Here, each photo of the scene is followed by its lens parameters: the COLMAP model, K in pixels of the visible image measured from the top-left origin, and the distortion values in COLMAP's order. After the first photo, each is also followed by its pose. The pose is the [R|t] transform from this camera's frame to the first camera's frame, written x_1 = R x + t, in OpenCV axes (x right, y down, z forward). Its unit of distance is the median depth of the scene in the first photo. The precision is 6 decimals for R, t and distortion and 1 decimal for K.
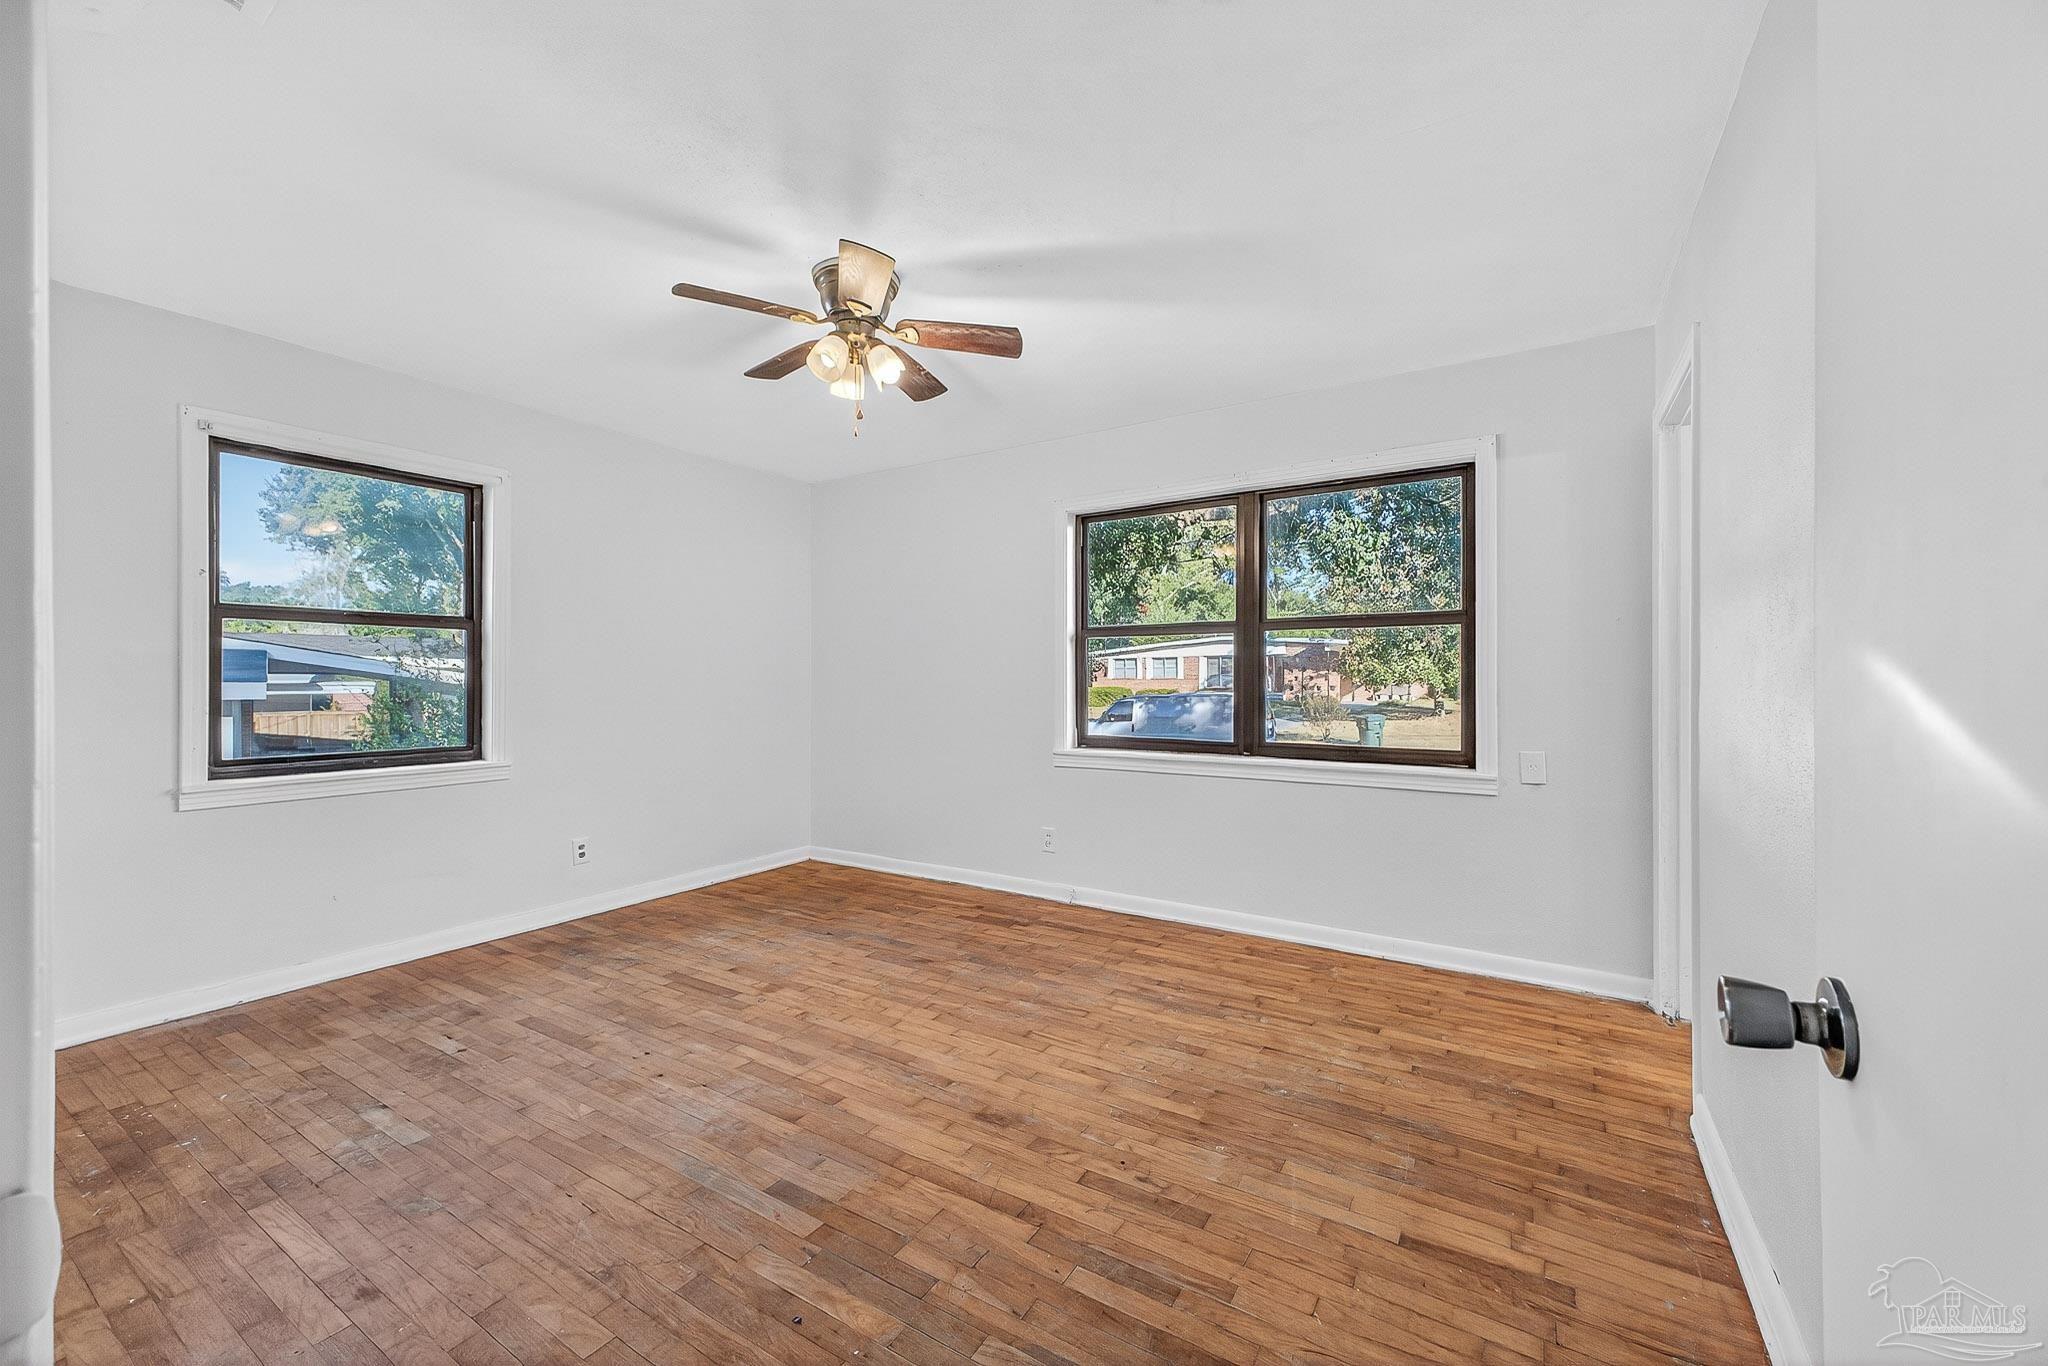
lens RADIAL K [[805.3, 0, 1024.0], [0, 805.3, 683.0], [0, 0, 1]] dist [0.021478, -0.007134]
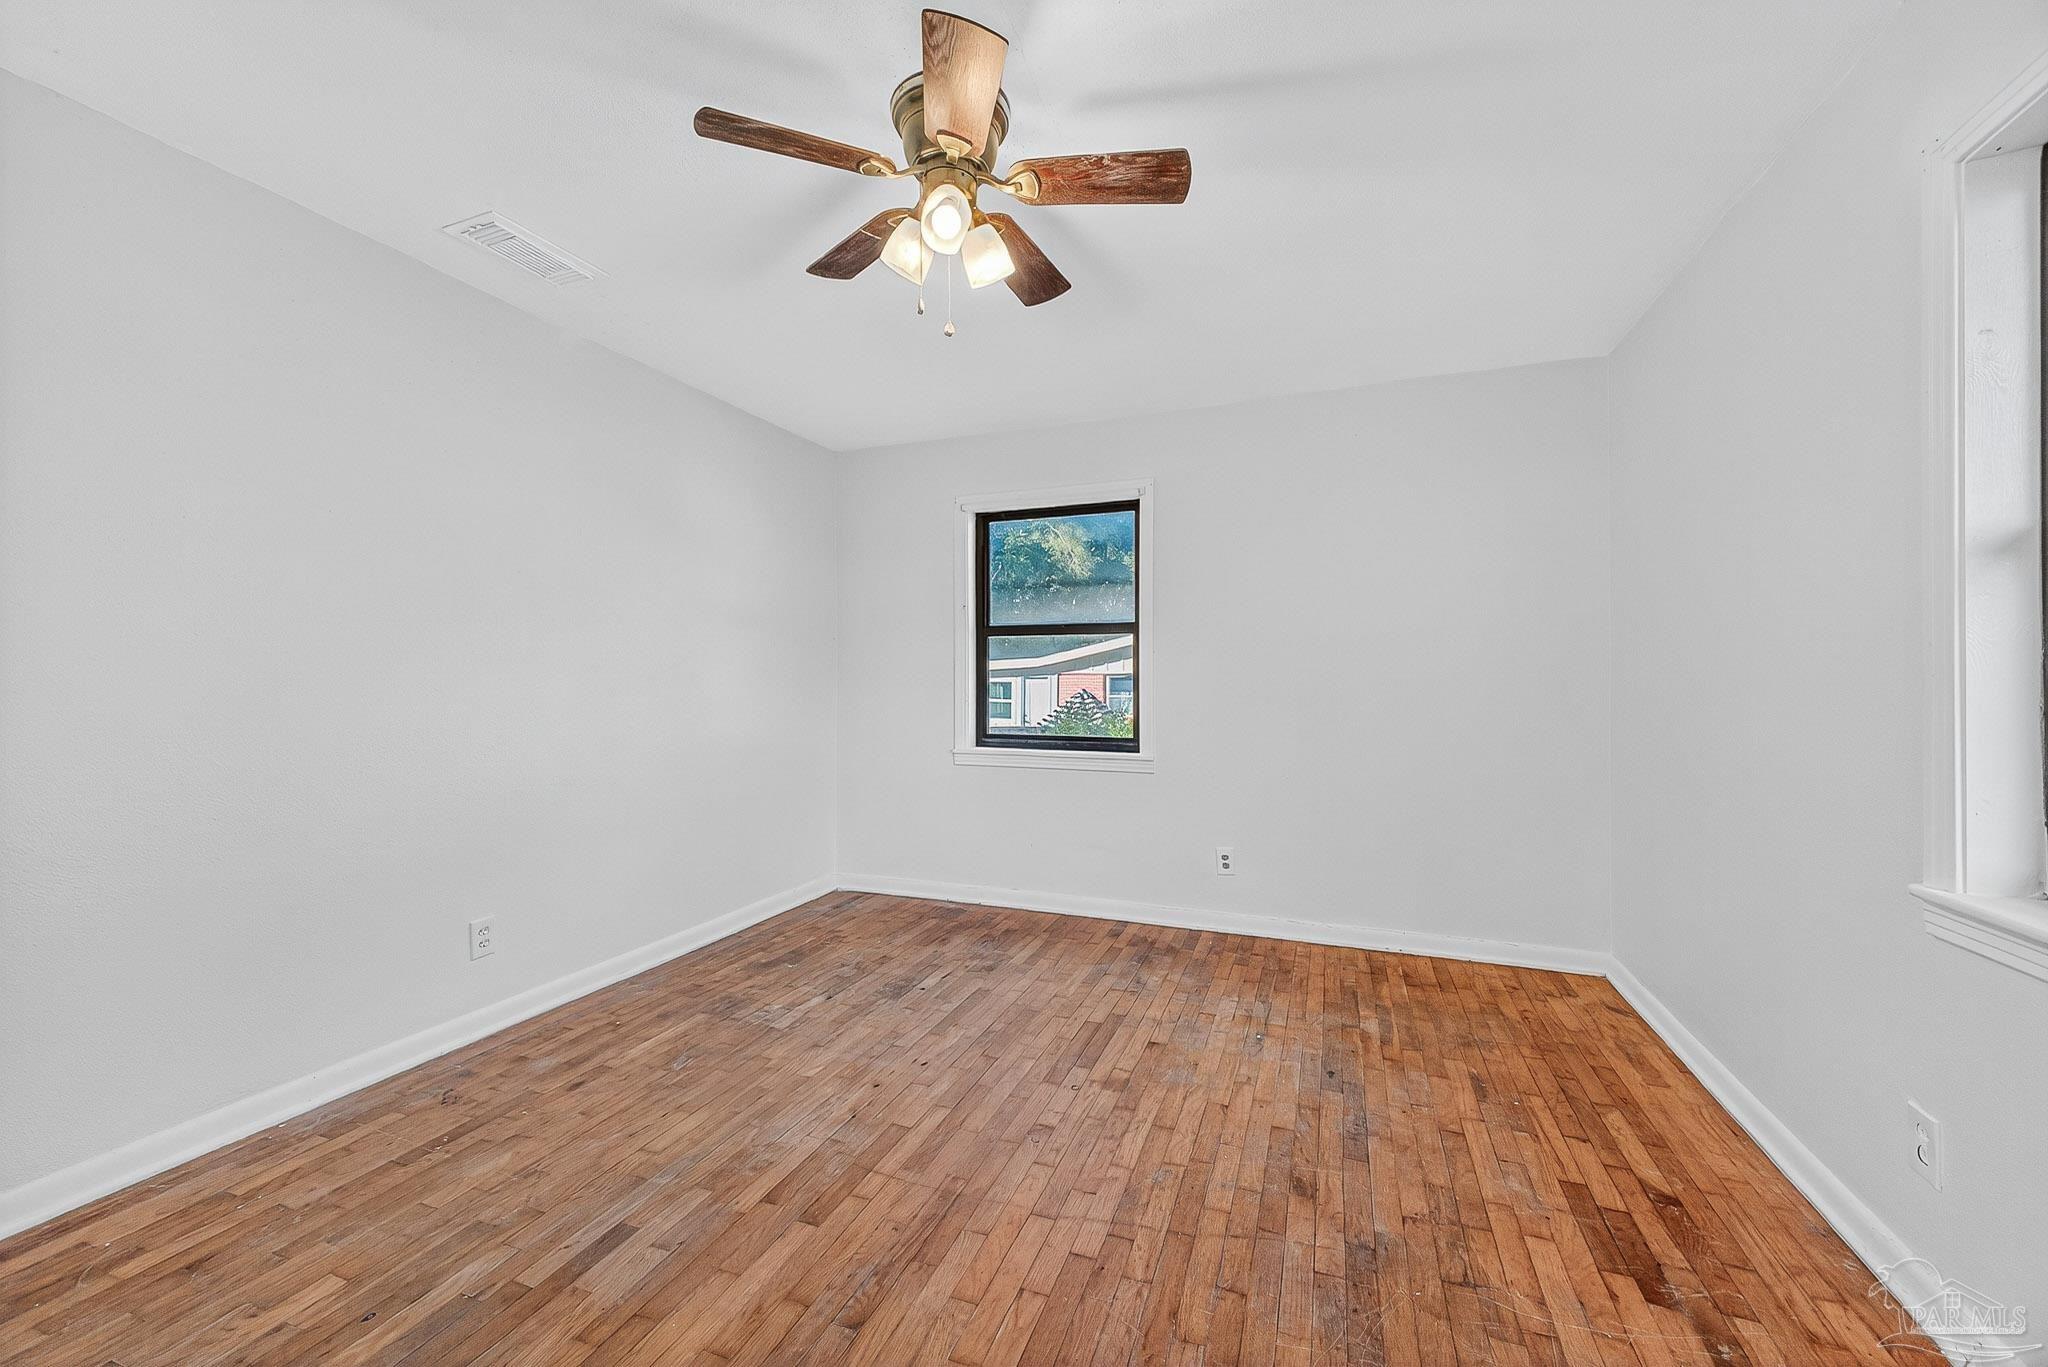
lens RADIAL K [[802.3, 0, 1024.7], [0, 802.3, 670.9], [0, 0, 1]] dist [0.016503, -0.000307]
pose [[0.195601, -0.008106, -0.980650, 0.442552], [-0.005256, 0.999943, -0.009314, -0.004291], [0.980670, 0.006976, 0.195547, 0.807746]]
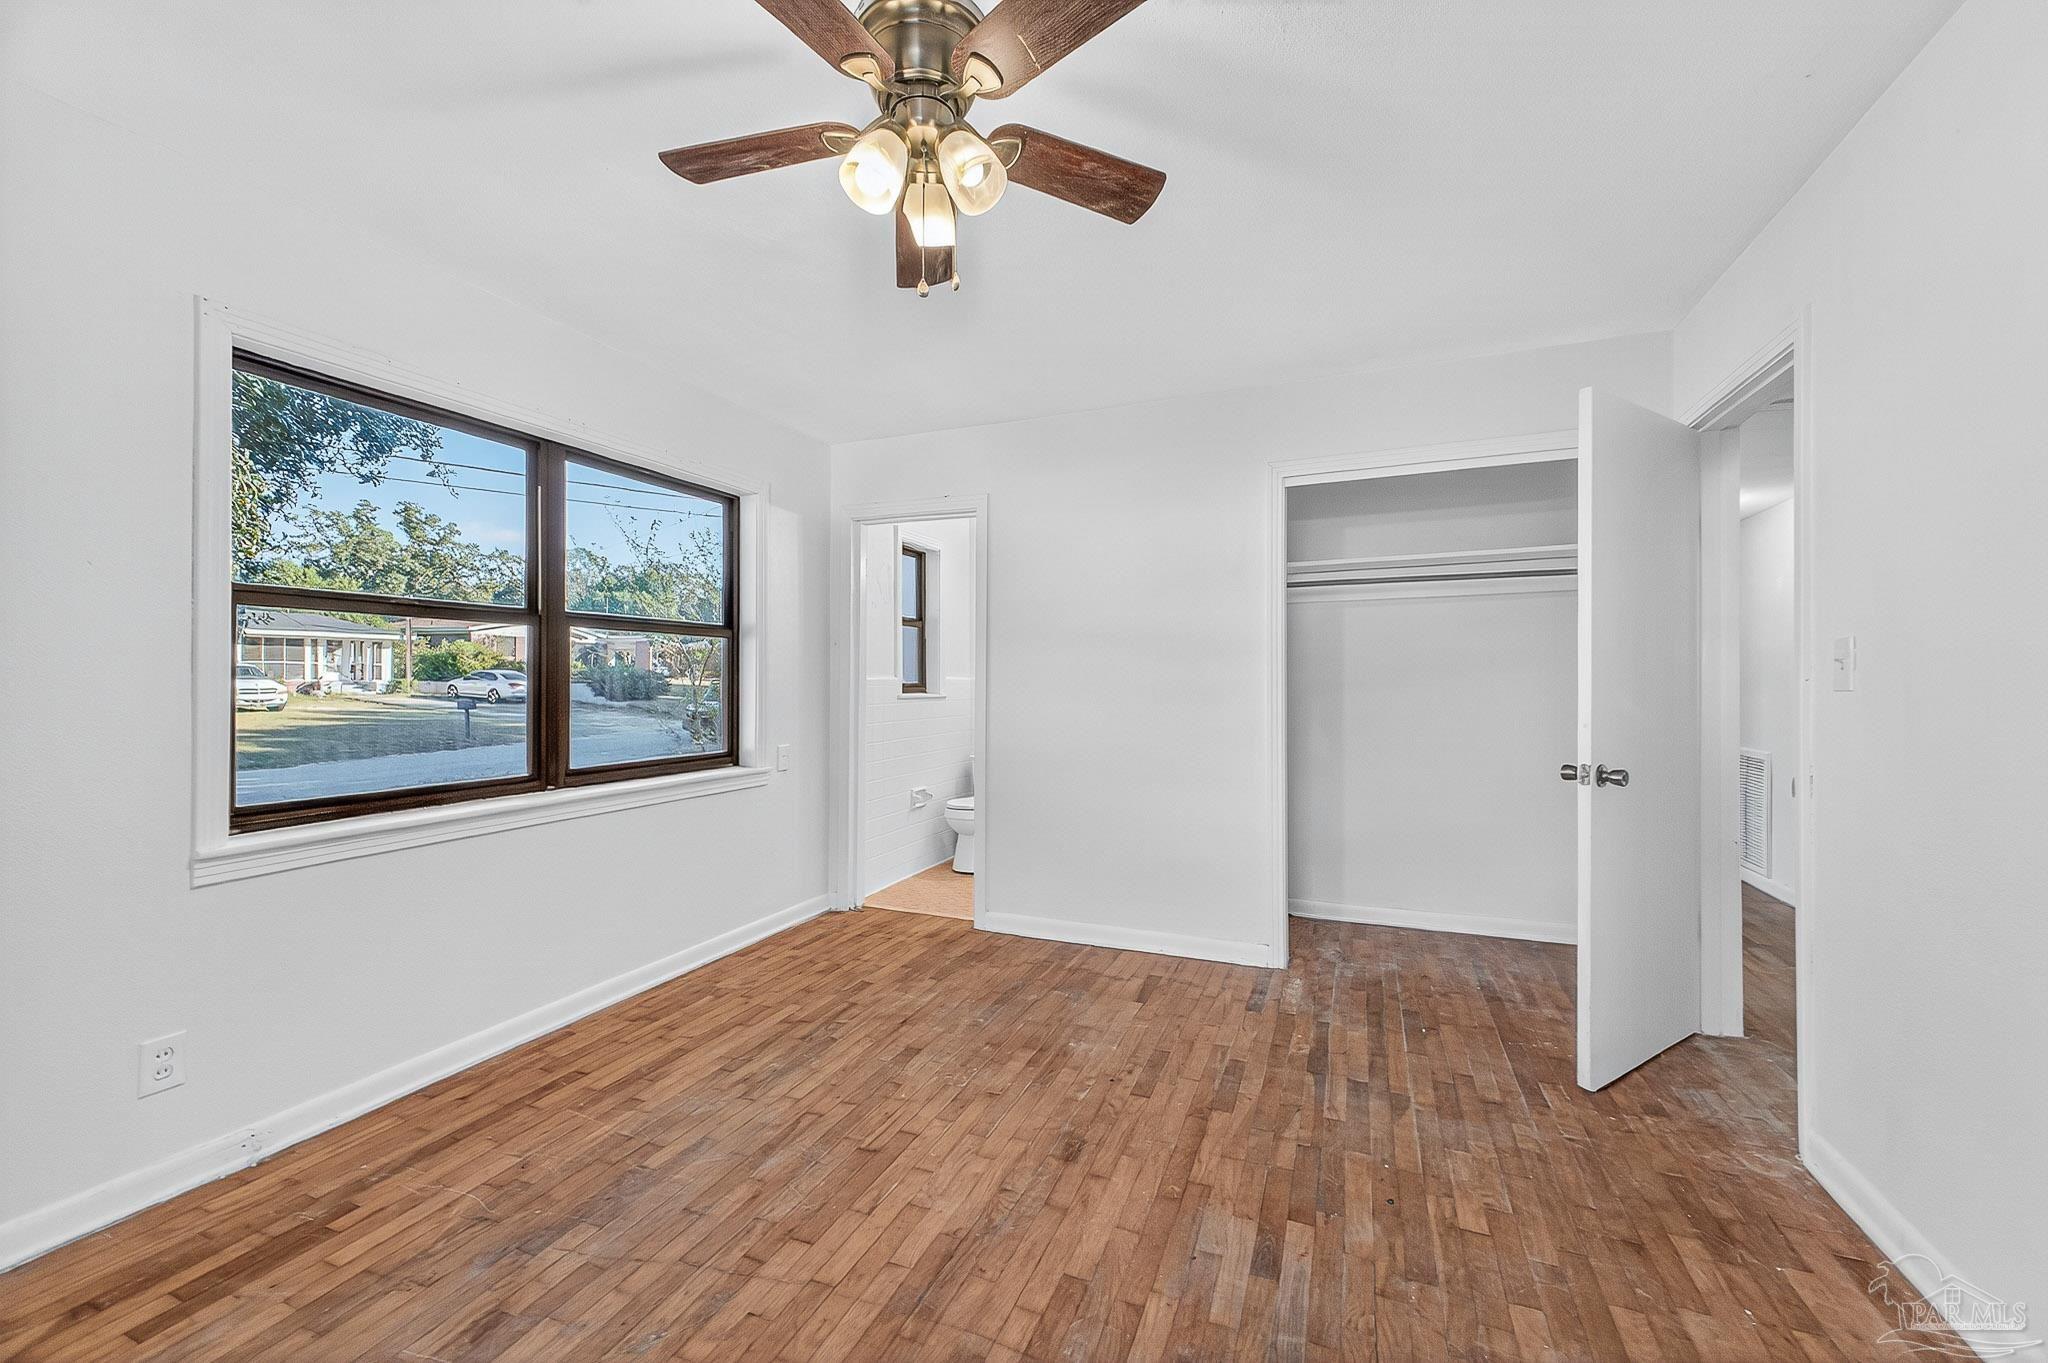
lens RADIAL K [[802.9, 0, 1032.6], [0, 802.9, 679.4], [0, 0, 1]] dist [0.021630, -0.005941]
pose [[-0.180103, 0.003015, 0.983643, -0.721248], [0.006423, 0.999978, -0.001889, -0.014371], [-0.983627, 0.005978, -0.180118, 0.898499]]
